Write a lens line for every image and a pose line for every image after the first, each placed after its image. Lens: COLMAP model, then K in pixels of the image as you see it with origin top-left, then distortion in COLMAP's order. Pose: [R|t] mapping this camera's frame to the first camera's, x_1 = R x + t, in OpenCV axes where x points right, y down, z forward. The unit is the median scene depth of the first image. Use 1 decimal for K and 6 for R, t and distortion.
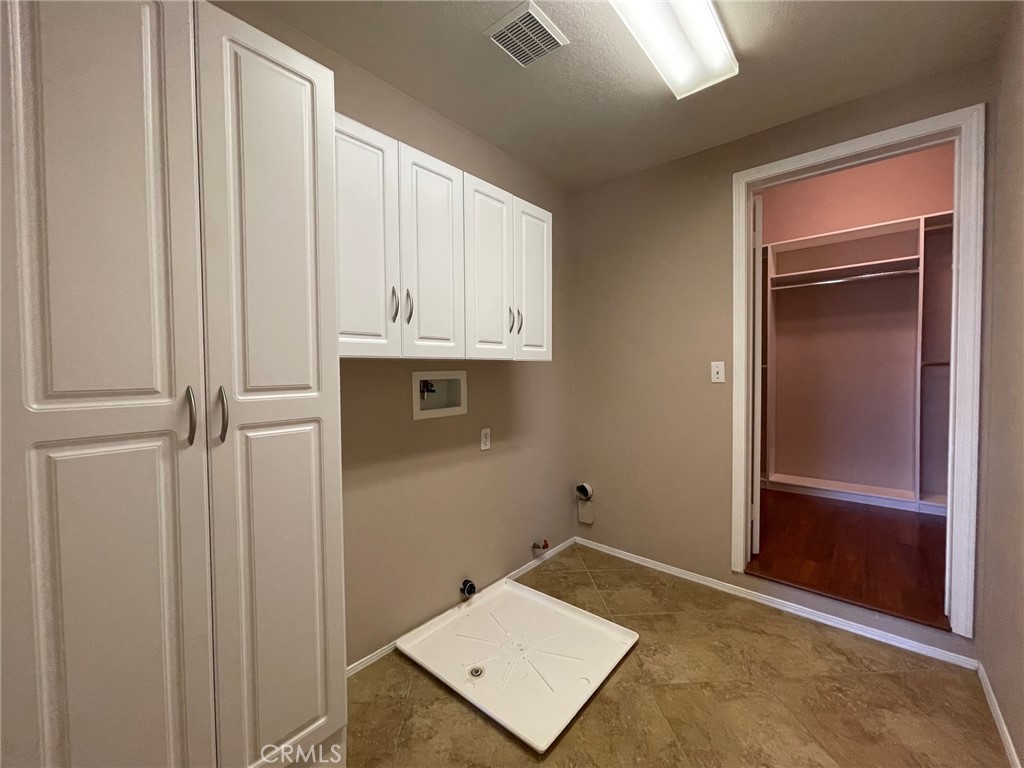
lens RADIAL K [[414.2, 0, 515.5], [0, 414.2, 379.7], [0, 0, 1]] dist [-0.001730, -0.000106]
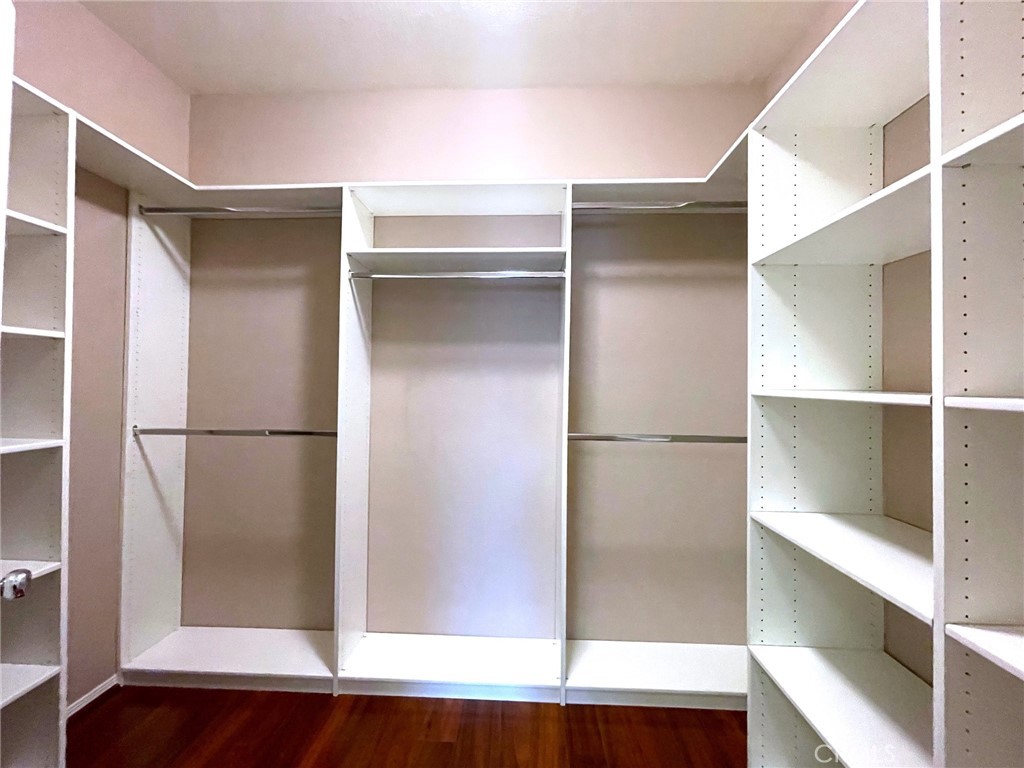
lens RADIAL K [[414.2, 0, 510.7], [0, 414.2, 383.0], [0, 0, 1]] dist [-0.001730, -0.000106]
pose [[0.786678, 0.020590, 0.617021, 0.501510], [-0.000615, 0.999469, -0.032570, -0.083517], [-0.617364, 0.025242, 0.786273, 0.530482]]
